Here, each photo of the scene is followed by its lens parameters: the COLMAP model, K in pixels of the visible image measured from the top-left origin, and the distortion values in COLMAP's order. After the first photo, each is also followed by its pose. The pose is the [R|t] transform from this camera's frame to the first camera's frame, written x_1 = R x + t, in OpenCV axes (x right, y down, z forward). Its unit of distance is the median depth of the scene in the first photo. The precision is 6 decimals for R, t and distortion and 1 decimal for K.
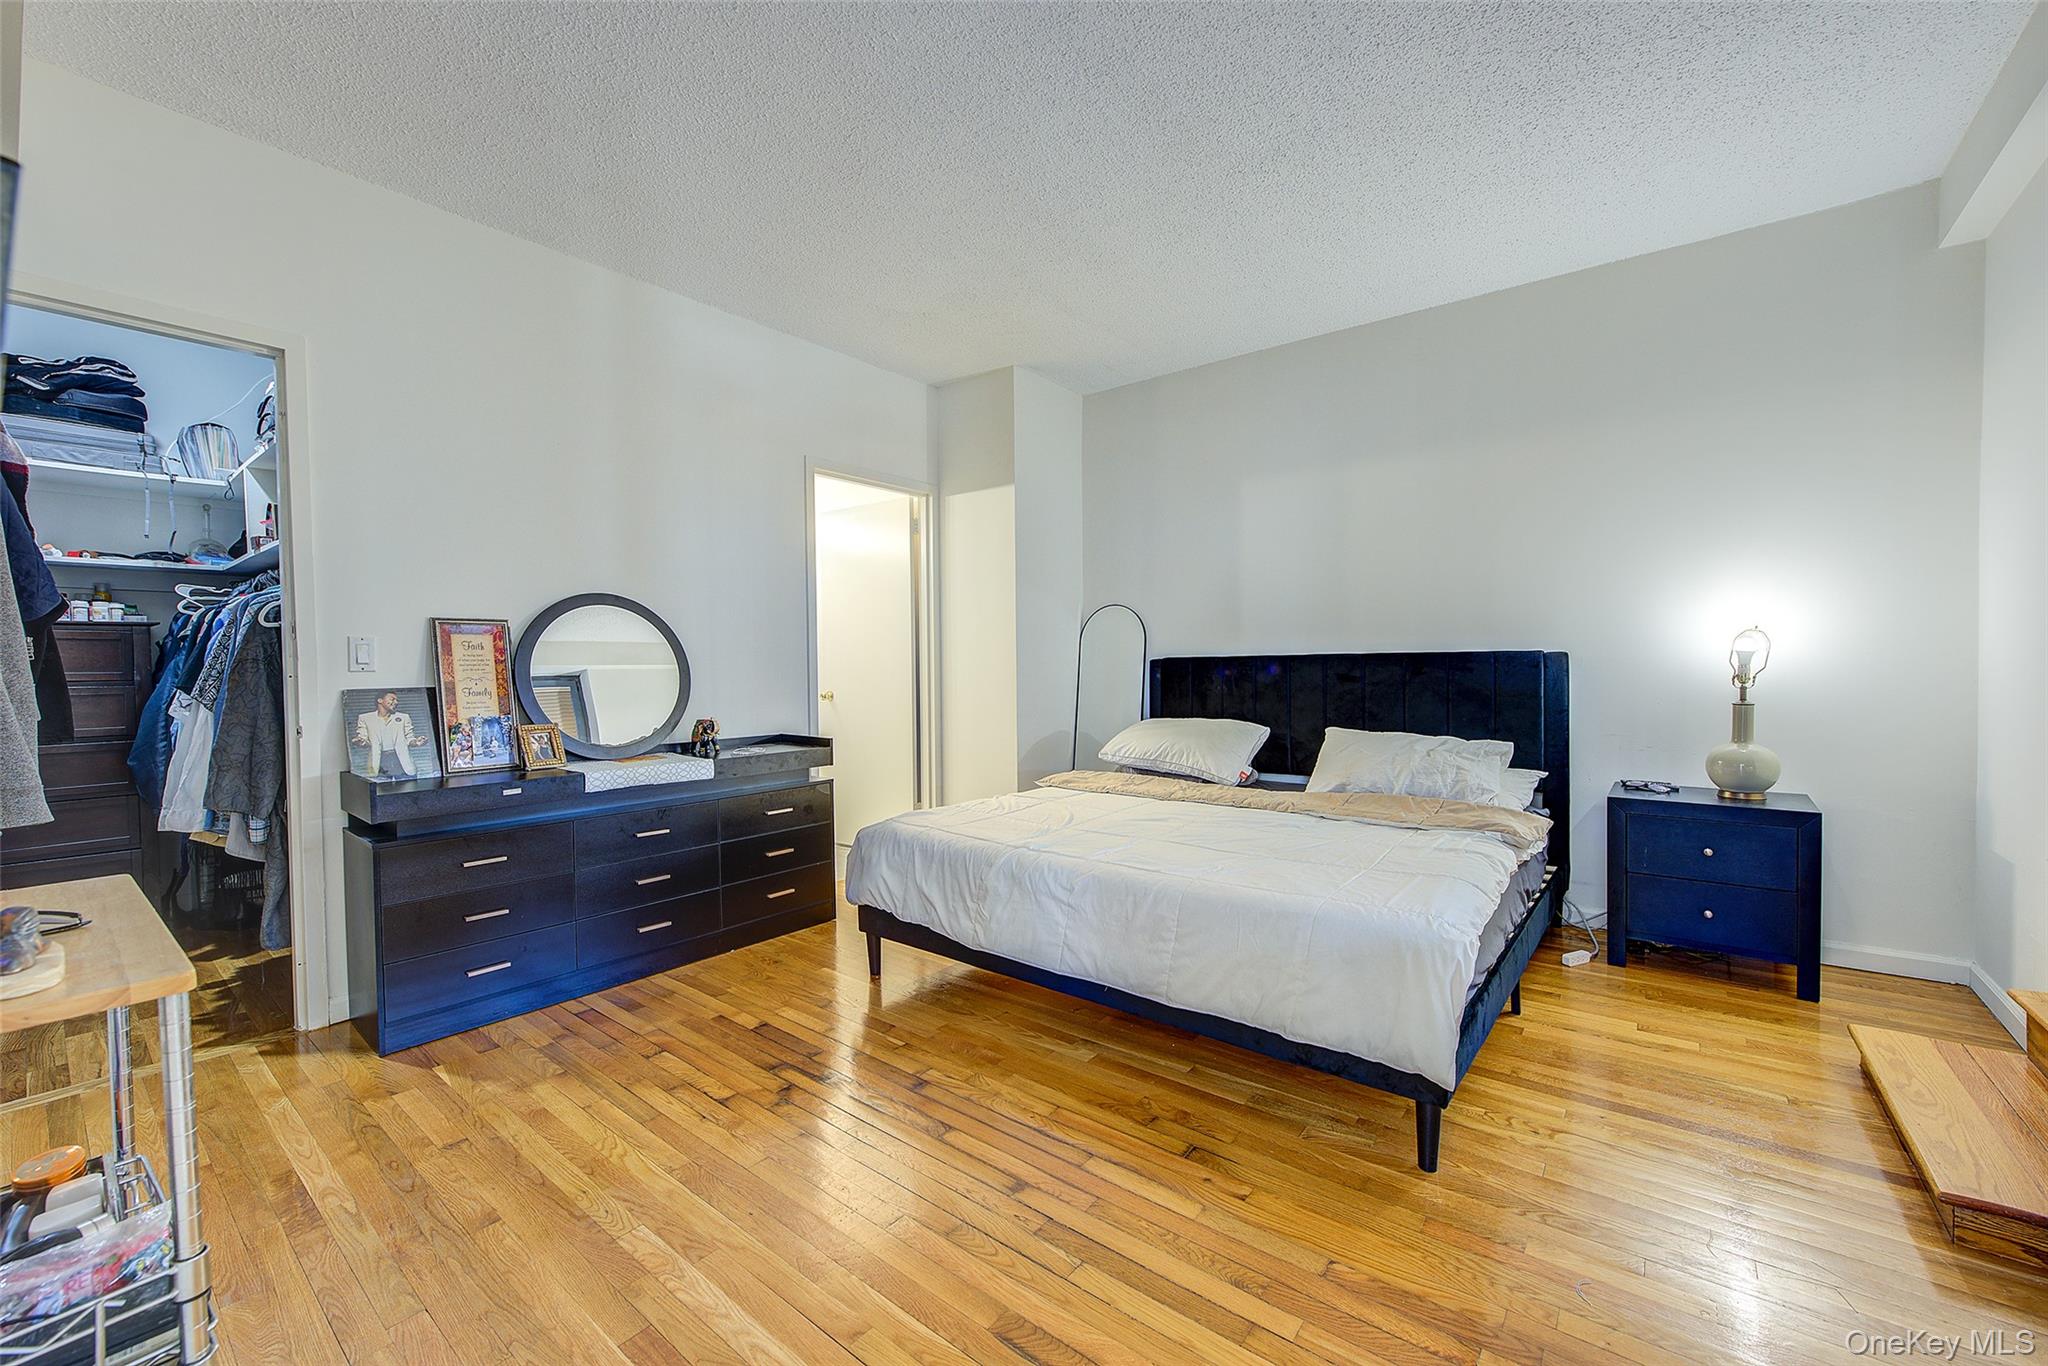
lens RADIAL K [[806.8, 0, 1027.3], [0, 806.8, 678.8], [0, 0, 1]] dist [0.003182, -0.004794]
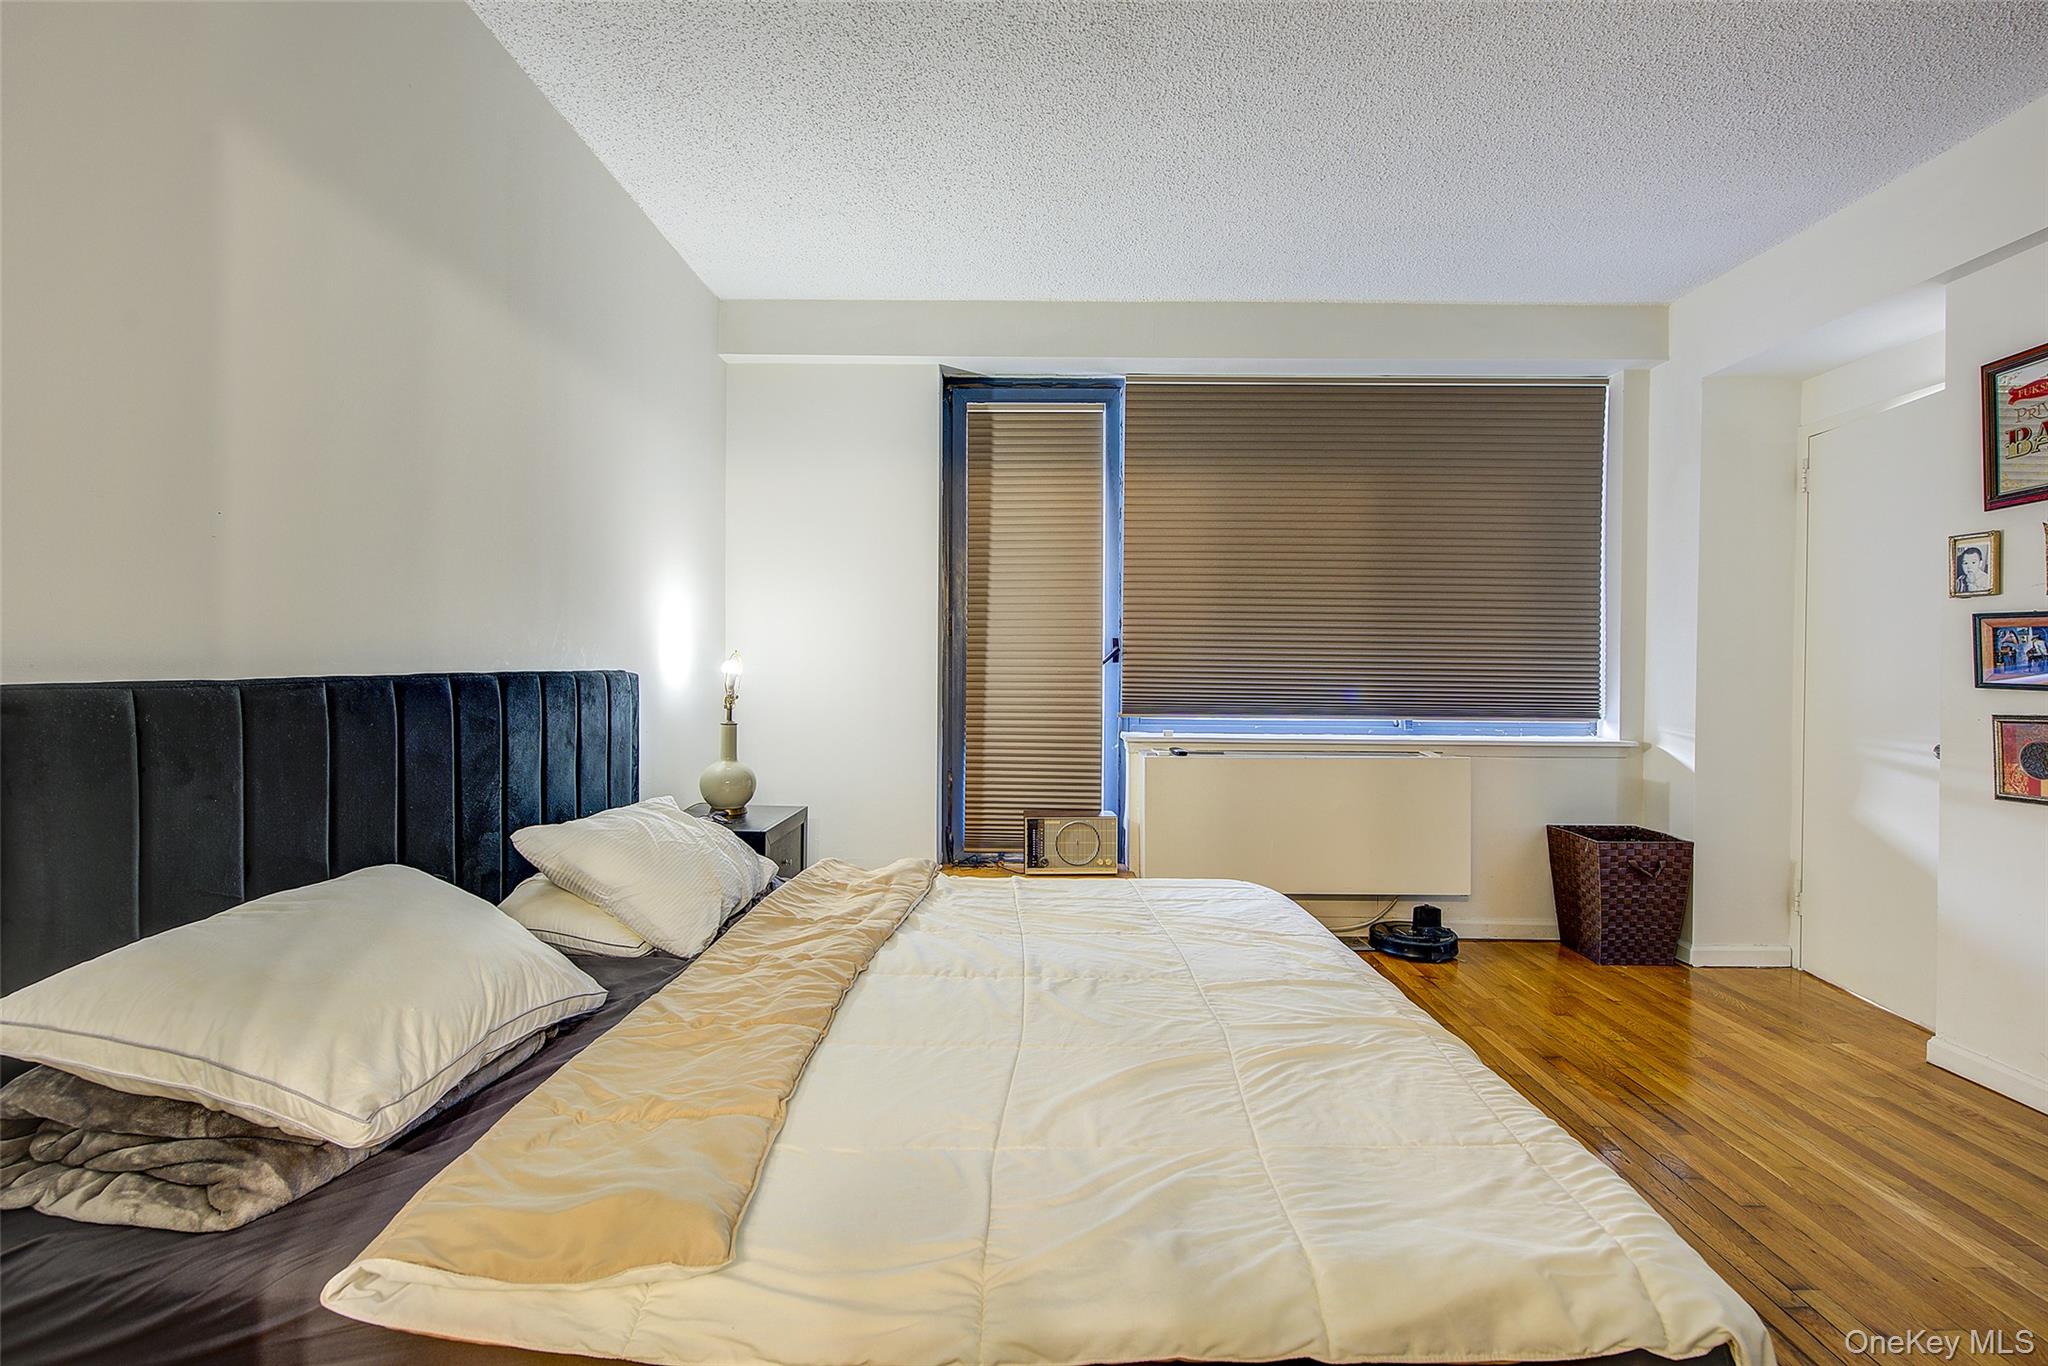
lens RADIAL K [[948.8, 0, 1024.0], [0, 948.8, 683.0], [0, 0, 1]] dist [-0.000469, 0.000168]
pose [[-0.610575, -0.009641, 0.791900, -0.329273], [0.013020, 0.999669, 0.022209, -0.045266], [-0.791852, 0.023871, -0.610247, 1.471312]]
